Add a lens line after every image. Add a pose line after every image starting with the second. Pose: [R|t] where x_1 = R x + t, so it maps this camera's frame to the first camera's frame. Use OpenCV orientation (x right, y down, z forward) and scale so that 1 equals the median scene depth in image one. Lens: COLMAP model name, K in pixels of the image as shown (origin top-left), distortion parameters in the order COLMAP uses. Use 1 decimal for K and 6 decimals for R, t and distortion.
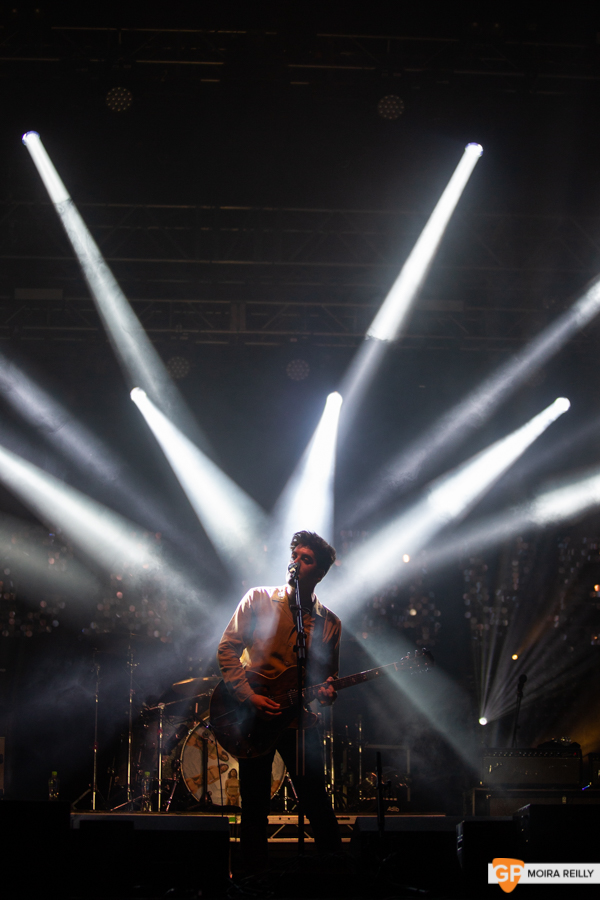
lens RADIAL K [[2130.1, 0, 300.0], [0, 2130.1, 450.0], [0, 0, 1]] dist [-0.387495, 0.248823]
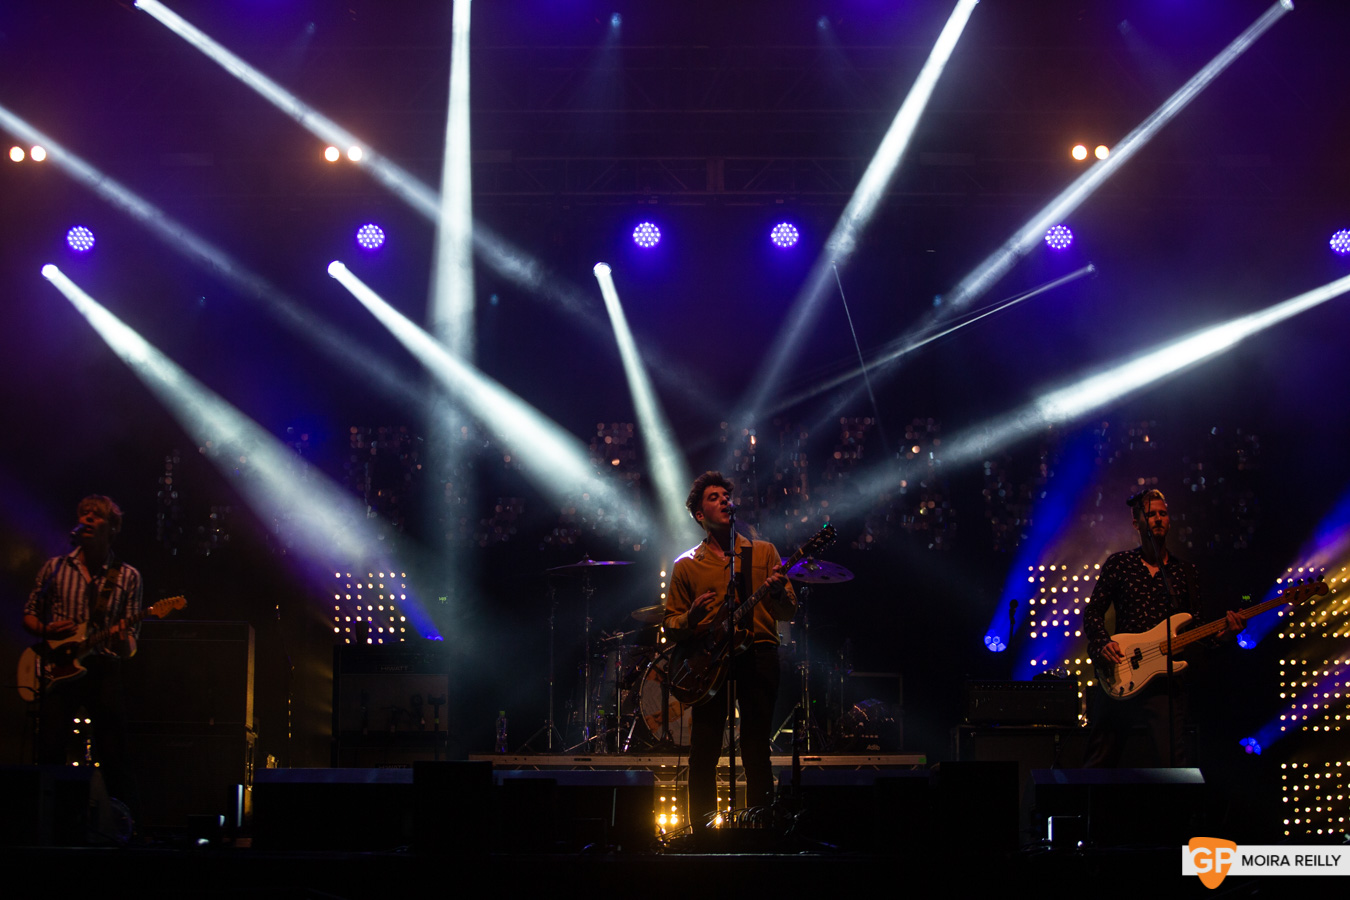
lens RADIAL K [[3141.6, 0, 675.0], [0, 3141.6, 450.0], [0, 0, 1]] dist [-0.342269, 0.278147]
pose [[0.996174, -0.012003, -0.086567, 0.075603], [0.019959, 0.995593, 0.091632, -0.081459], [0.085086, -0.093009, 0.992023, -0.330786]]
